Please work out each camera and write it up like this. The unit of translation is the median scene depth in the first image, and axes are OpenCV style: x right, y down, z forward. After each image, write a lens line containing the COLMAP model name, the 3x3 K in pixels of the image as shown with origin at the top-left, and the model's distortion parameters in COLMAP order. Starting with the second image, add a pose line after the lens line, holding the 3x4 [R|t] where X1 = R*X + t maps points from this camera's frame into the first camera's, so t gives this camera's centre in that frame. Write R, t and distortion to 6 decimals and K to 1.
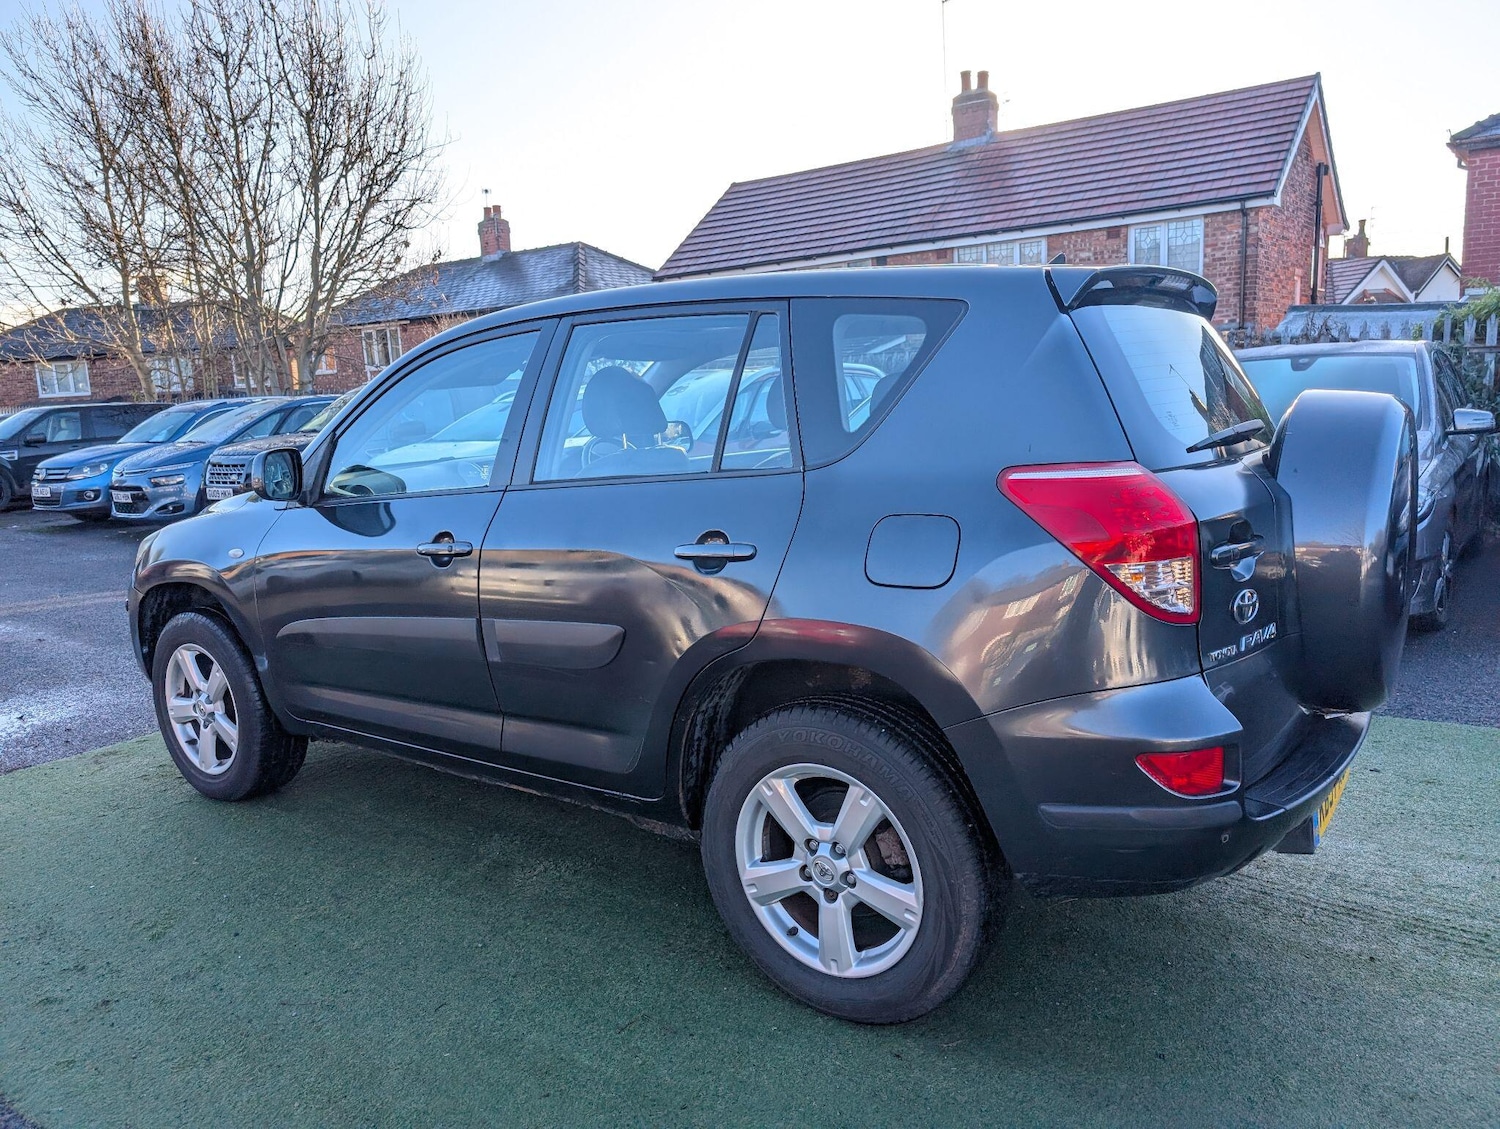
lens RADIAL K [[1075.2, 0, 754.9], [0, 1075.2, 571.0], [0, 0, 1]] dist [0.014642, -0.020272]
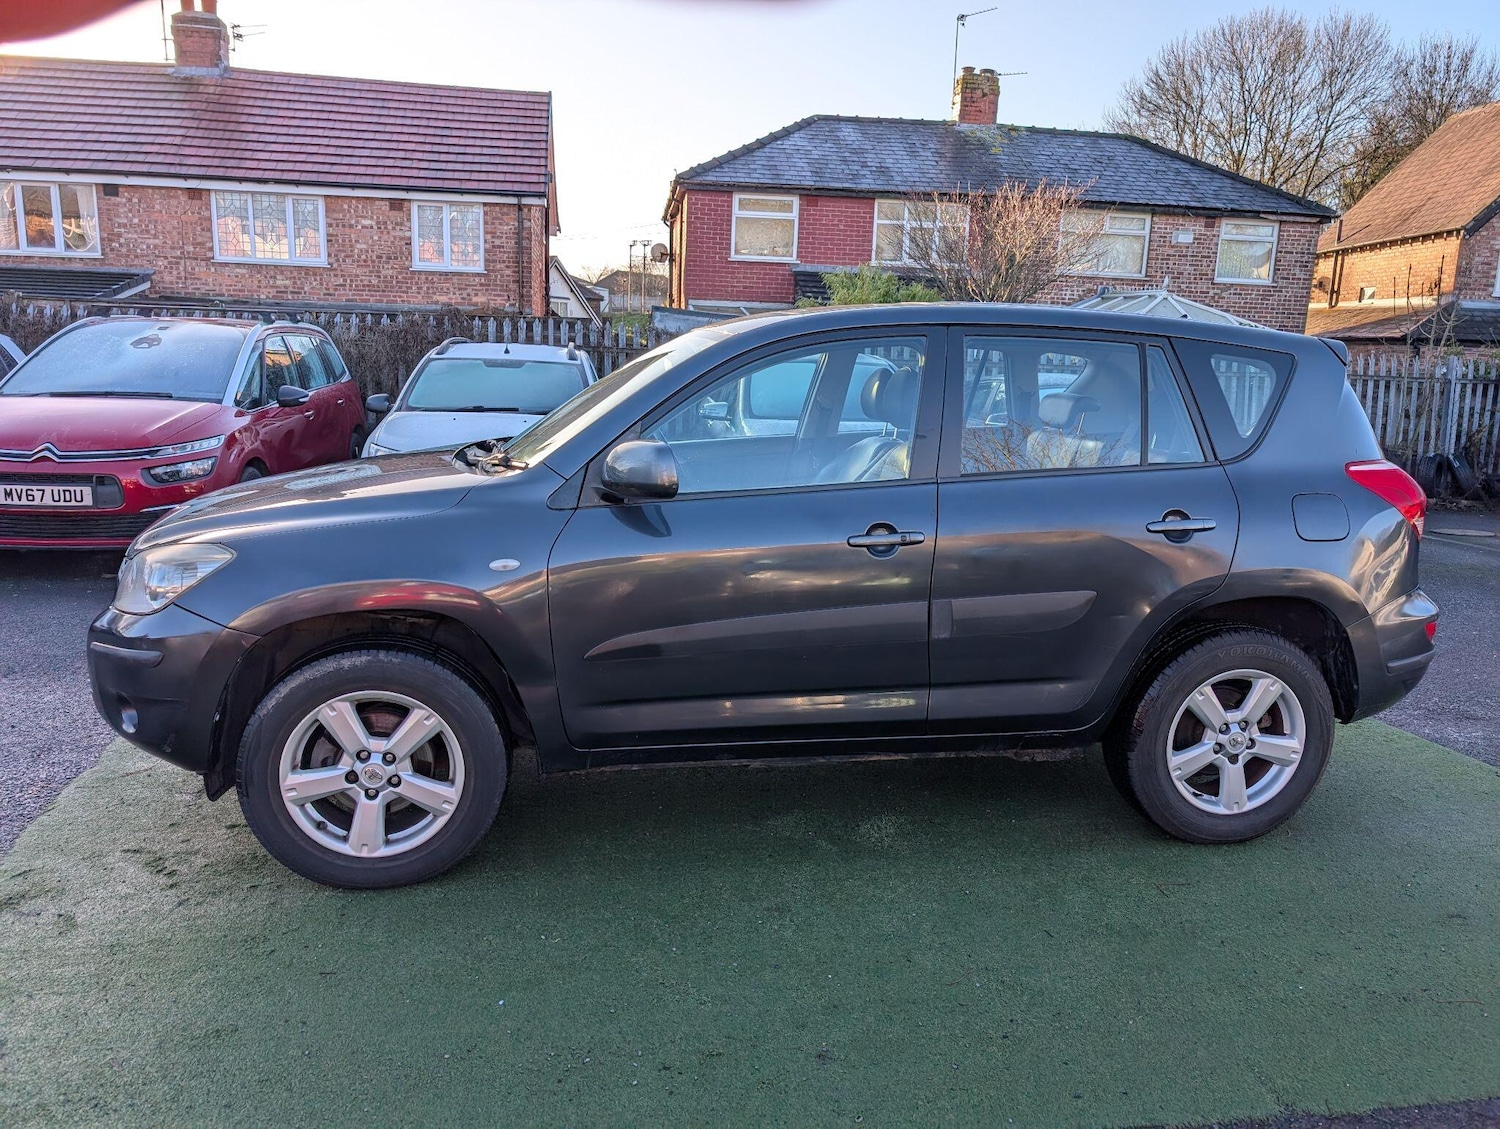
lens RADIAL K [[1070.5, 0, 743.8], [0, 1070.5, 564.5], [0, 0, 1]] dist [0.014488, -0.014690]
pose [[0.699956, -0.075965, 0.710135, -0.192653], [0.056678, 0.997099, 0.050797, -0.009687], [-0.711934, 0.004693, 0.702231, 0.062869]]
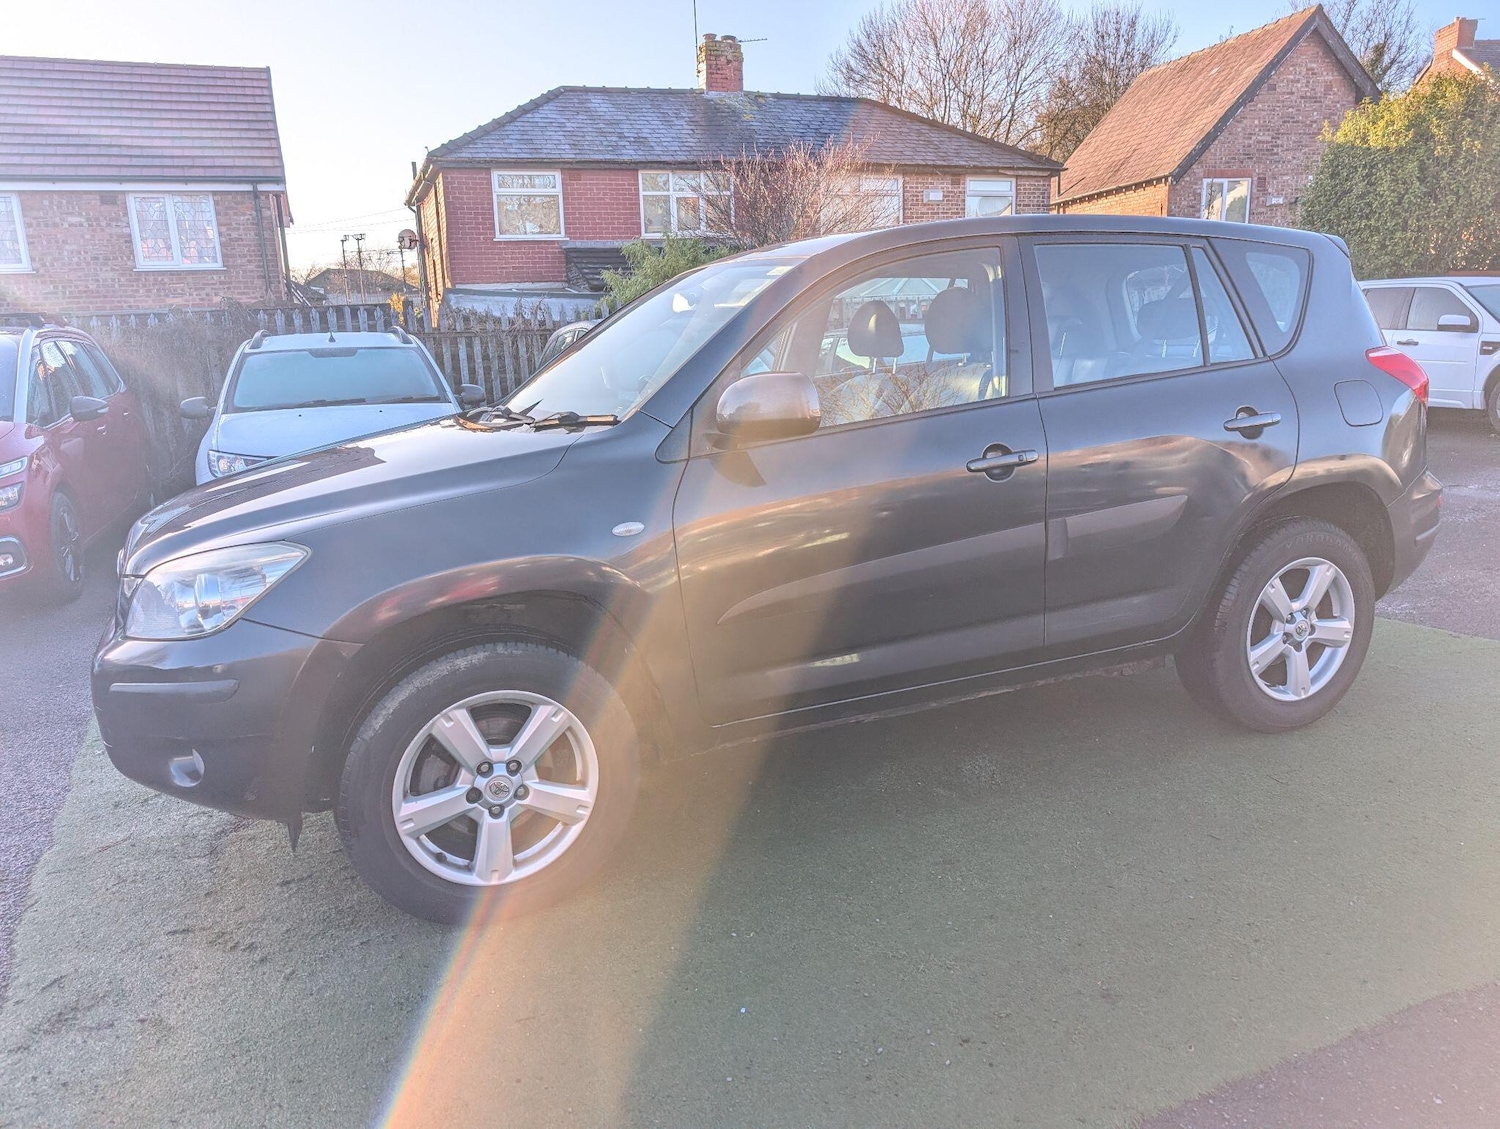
lens RADIAL K [[1073.8, 0, 719.8], [0, 1073.8, 578.4], [0, 0, 1]] dist [0.009302, -0.003758]
pose [[0.523360, -0.167158, 0.835556, -0.218035], [0.158590, 0.982546, 0.097230, -0.008819], [-0.837224, 0.081624, 0.540734, 0.118393]]
